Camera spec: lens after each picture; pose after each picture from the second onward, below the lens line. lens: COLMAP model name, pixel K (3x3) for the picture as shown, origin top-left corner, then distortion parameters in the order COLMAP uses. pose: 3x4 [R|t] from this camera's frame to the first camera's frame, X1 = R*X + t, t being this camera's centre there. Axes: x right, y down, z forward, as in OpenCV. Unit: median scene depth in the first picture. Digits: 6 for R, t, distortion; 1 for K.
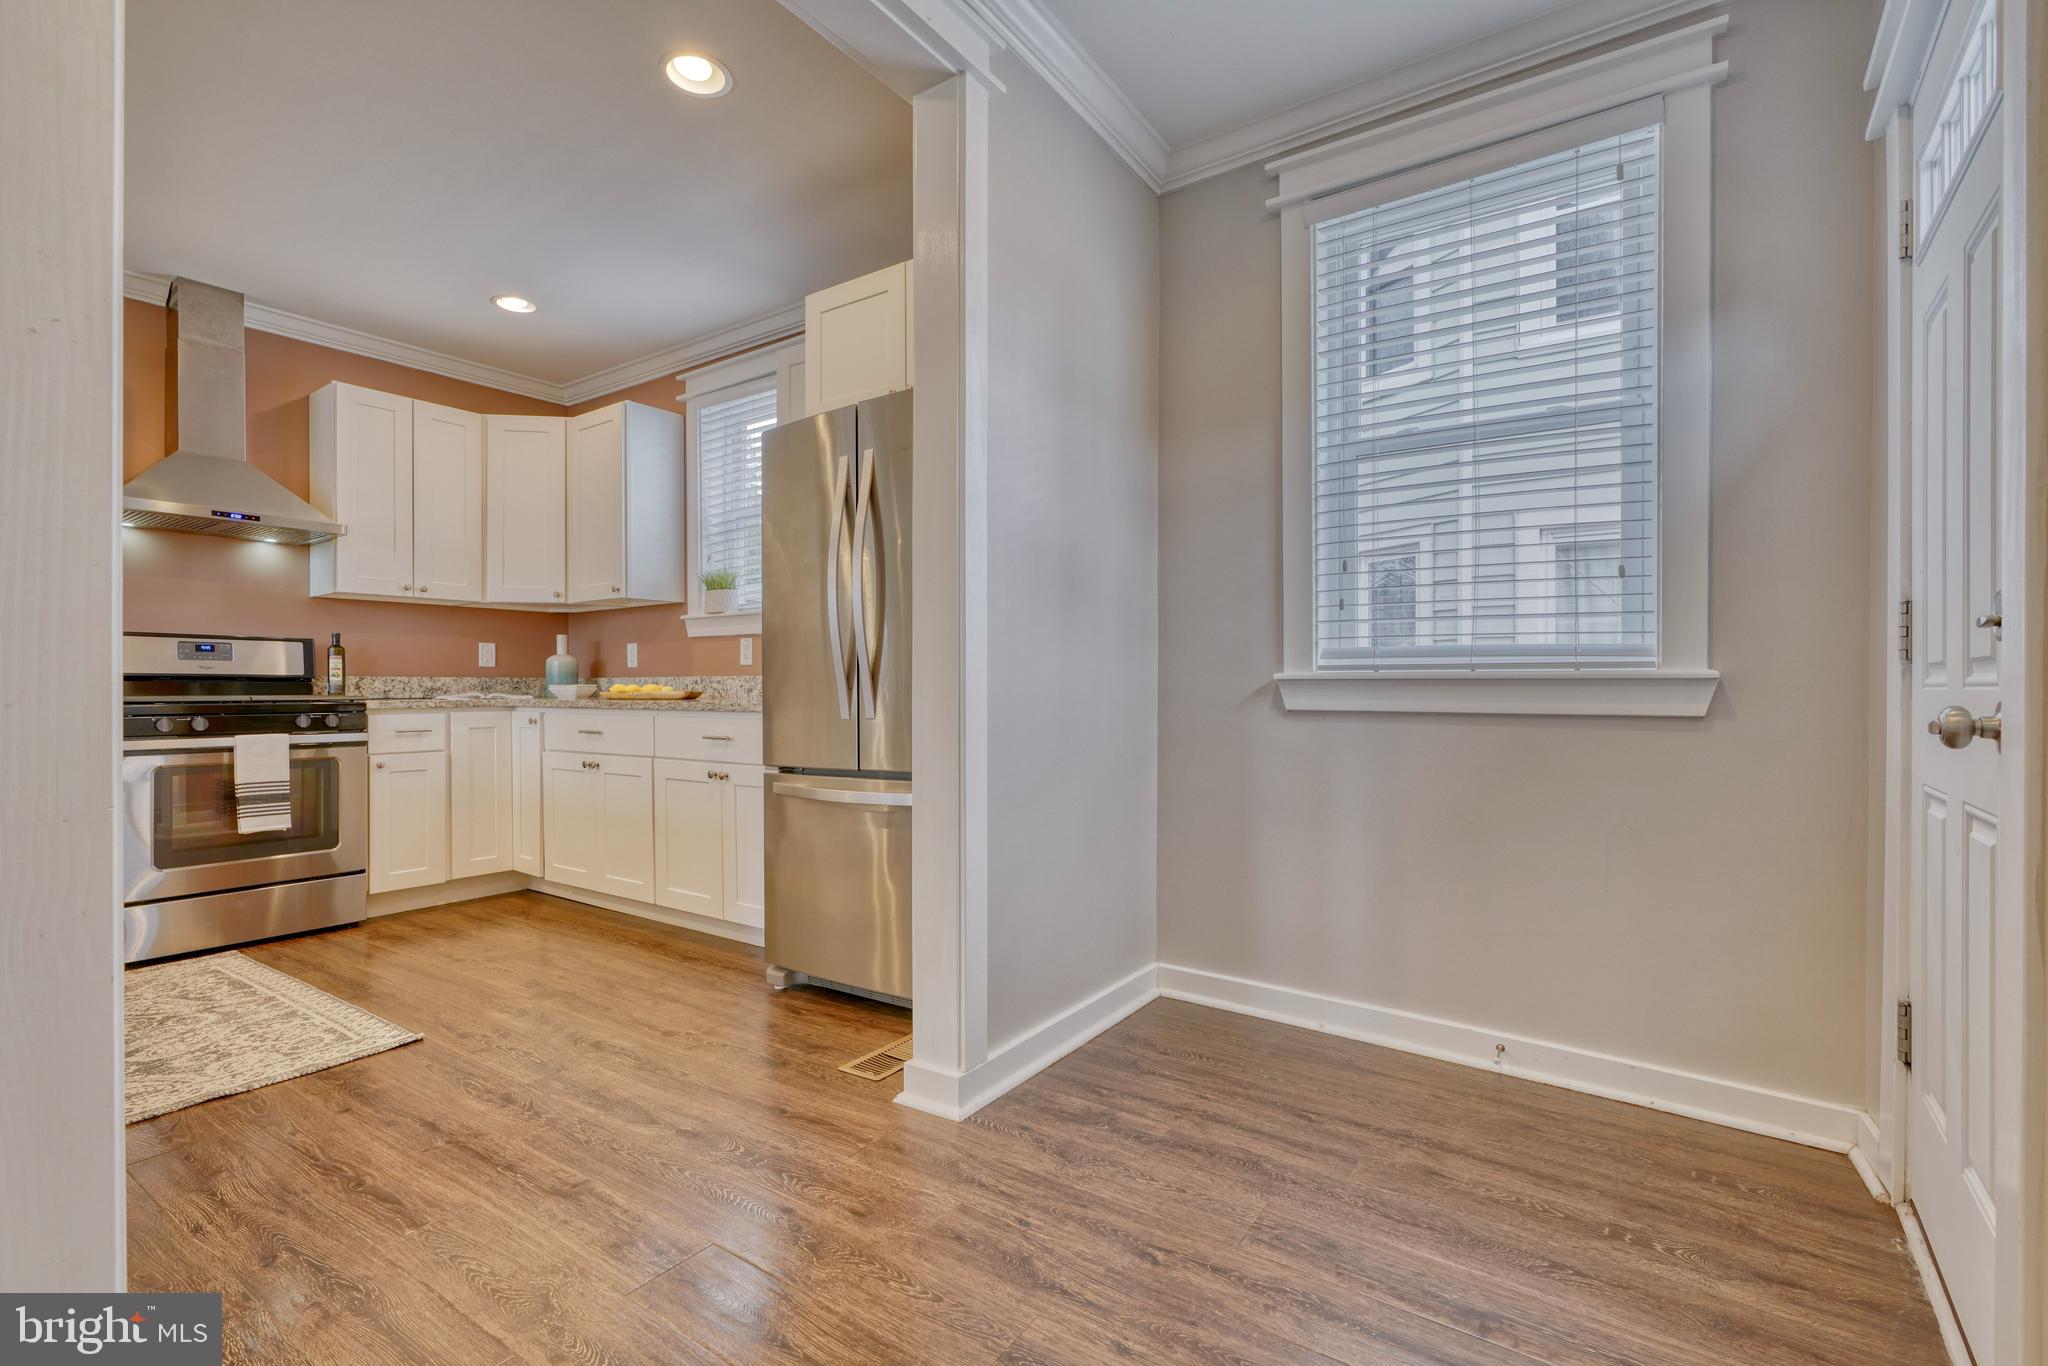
lens RADIAL K [[926.3, 0, 1013.6], [0, 926.3, 692.8], [0, 0, 1]] dist [-0.011270, 0.003743]
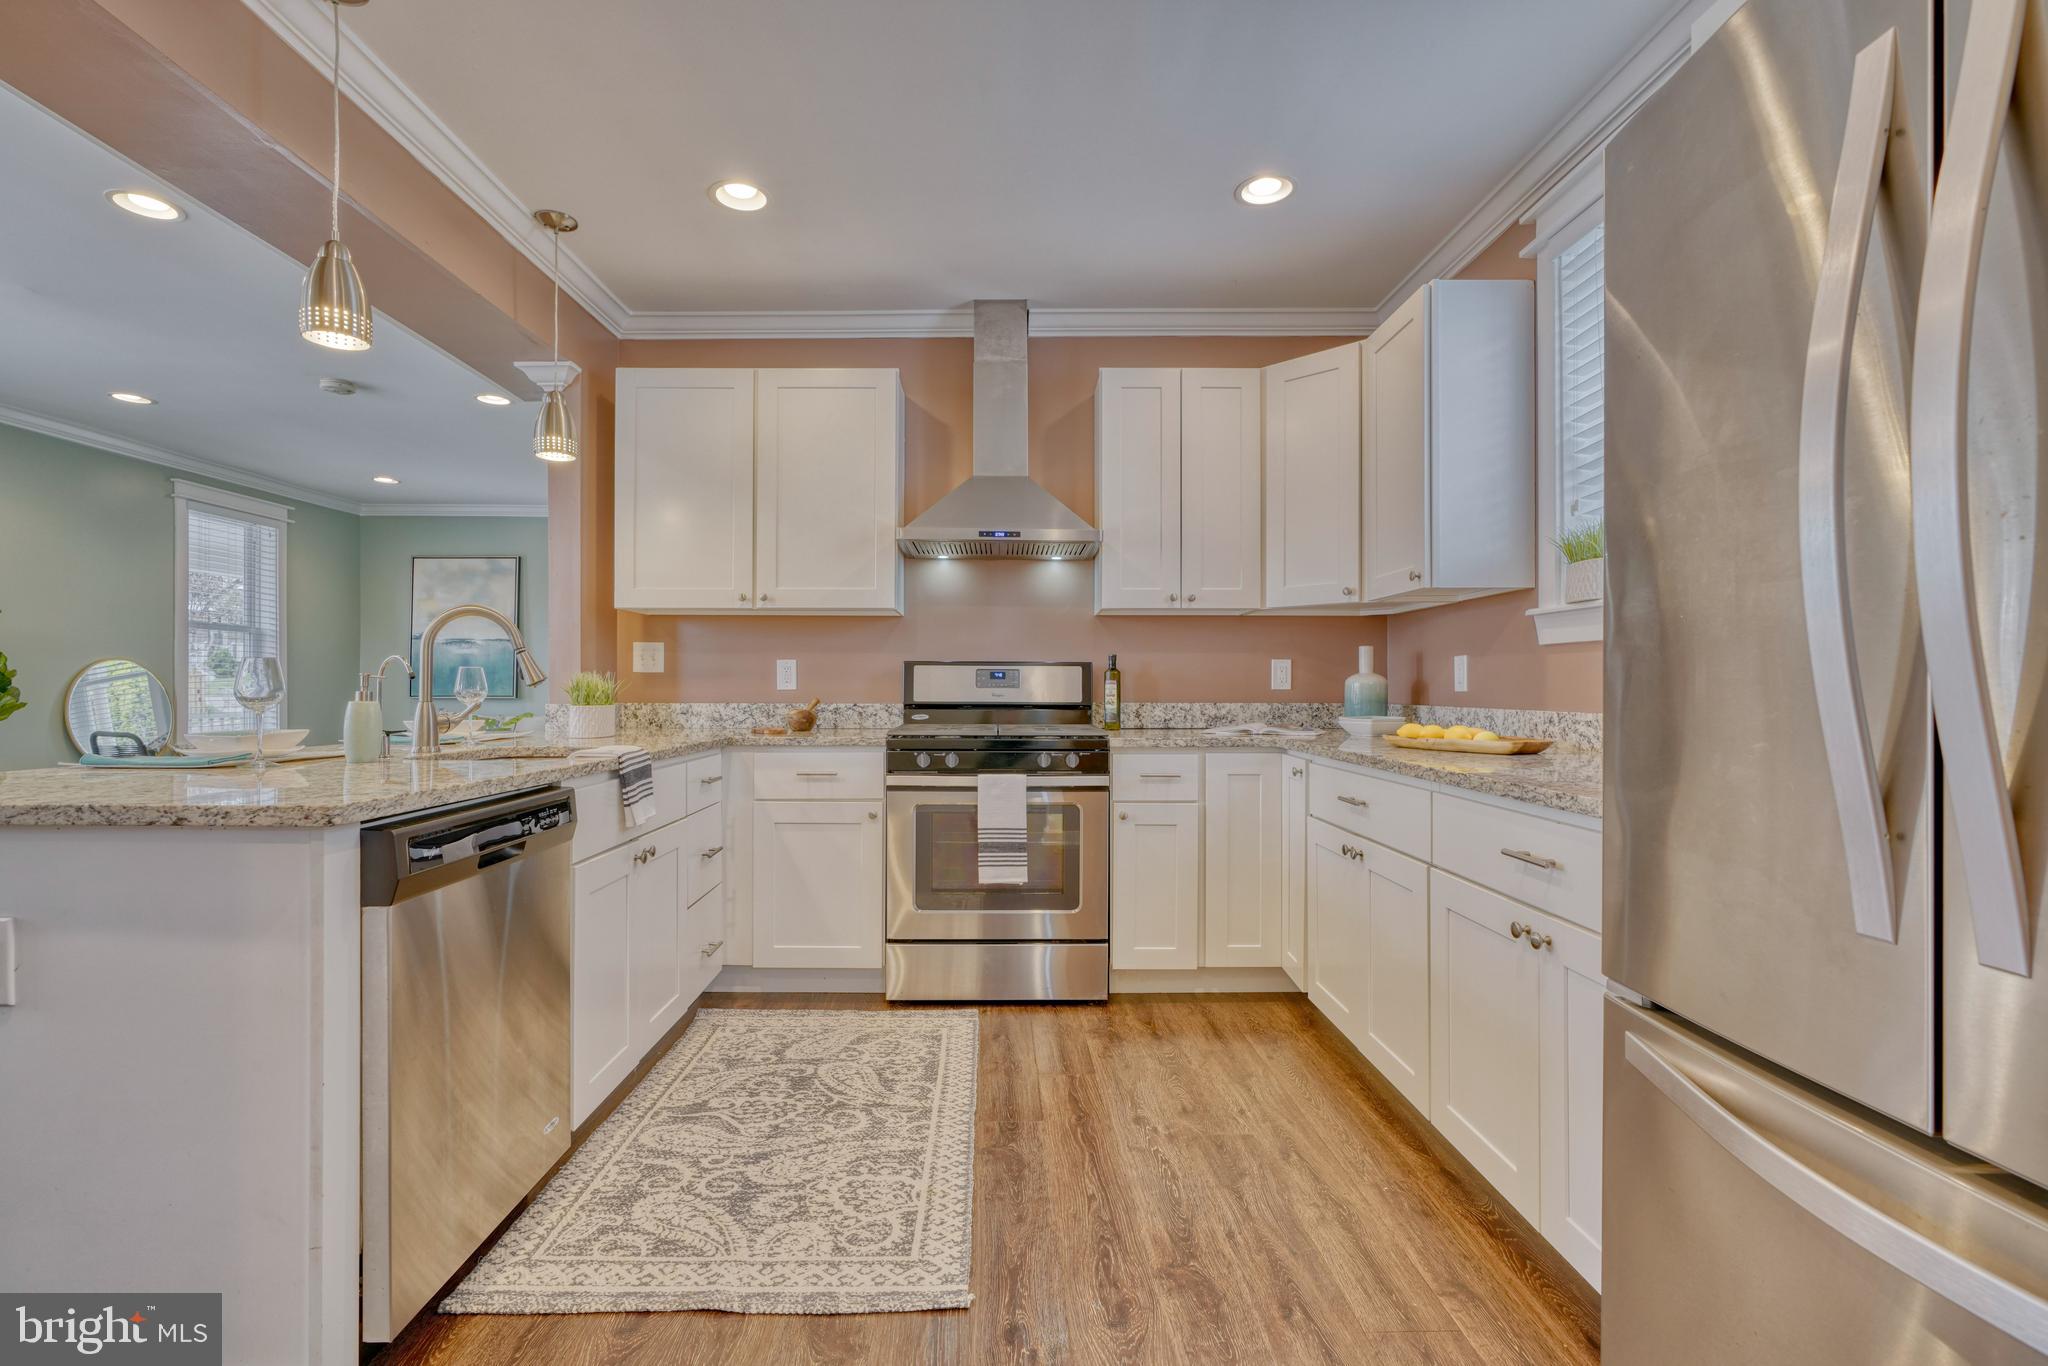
lens RADIAL K [[926.3, 0, 1007.7], [0, 926.3, 691.8], [0, 0, 1]] dist [-0.011270, 0.003743]
pose [[0.580008, 0.006809, -0.814583, -0.074853], [-0.007875, 0.999965, 0.002751, -0.033604], [0.814573, 0.004819, 0.580041, 0.437246]]
